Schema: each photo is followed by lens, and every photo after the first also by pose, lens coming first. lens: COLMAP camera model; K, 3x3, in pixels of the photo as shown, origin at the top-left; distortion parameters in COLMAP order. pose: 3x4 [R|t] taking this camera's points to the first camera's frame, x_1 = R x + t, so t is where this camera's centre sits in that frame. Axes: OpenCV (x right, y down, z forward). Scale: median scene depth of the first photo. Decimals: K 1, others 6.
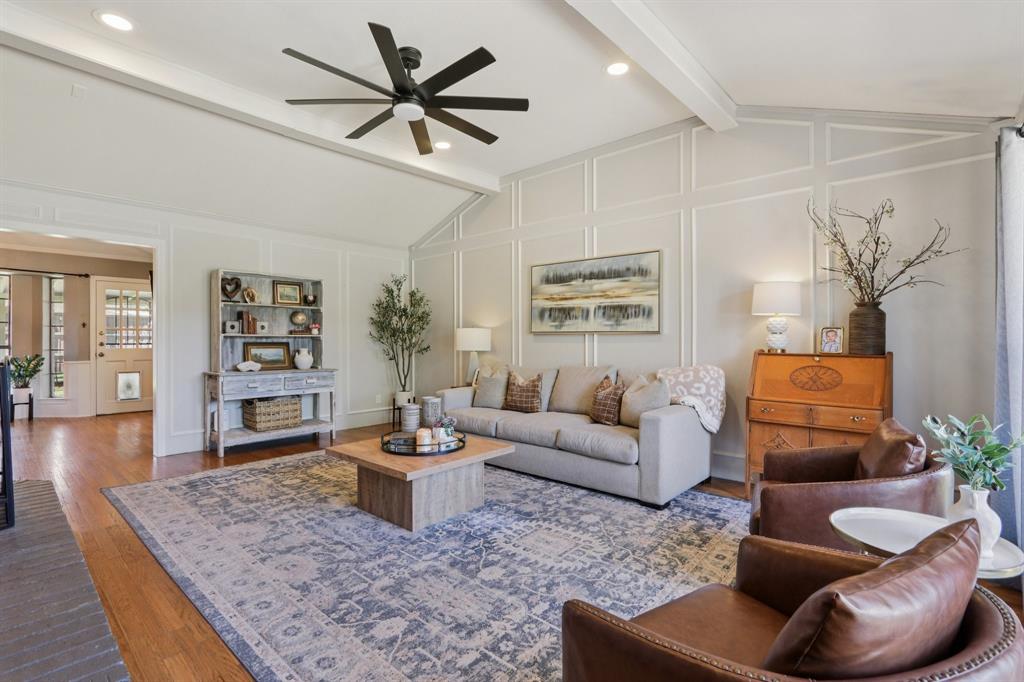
lens RADIAL K [[475.9, 0, 517.2], [0, 475.9, 344.5], [0, 0, 1]] dist [-0.012945, 0.000990]
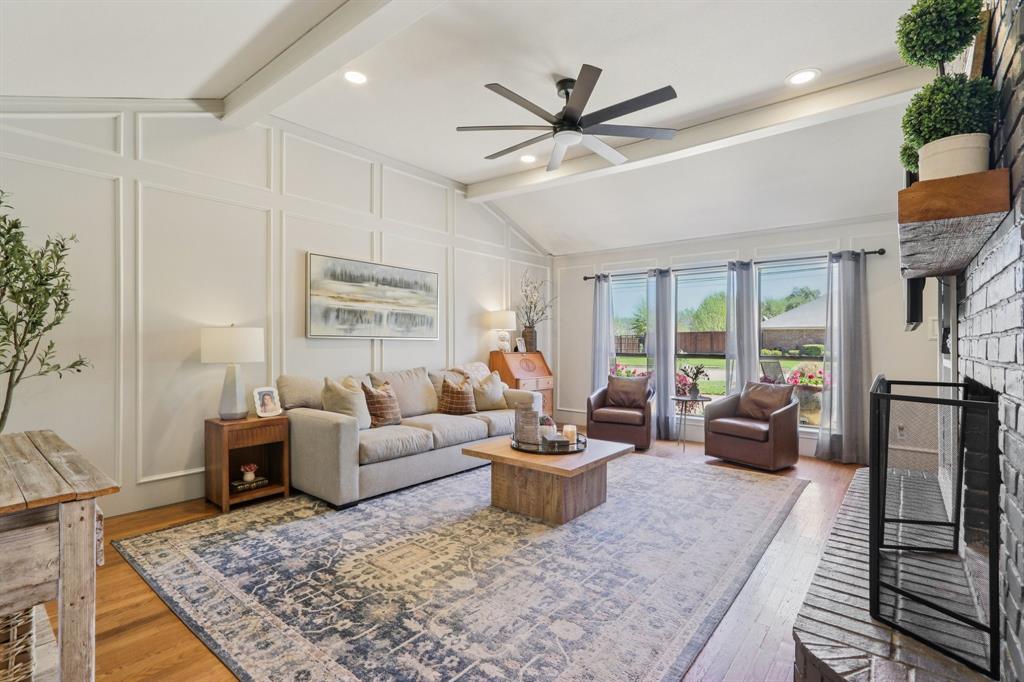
lens RADIAL K [[475.9, 0, 521.1], [0, 475.9, 331.4], [0, 0, 1]] dist [-0.012945, 0.000990]
pose [[-0.045564, 0.025384, 0.998639, -0.887971], [0.011925, 0.999620, -0.024865, -0.010228], [-0.998890, 0.010775, -0.045849, 0.778508]]
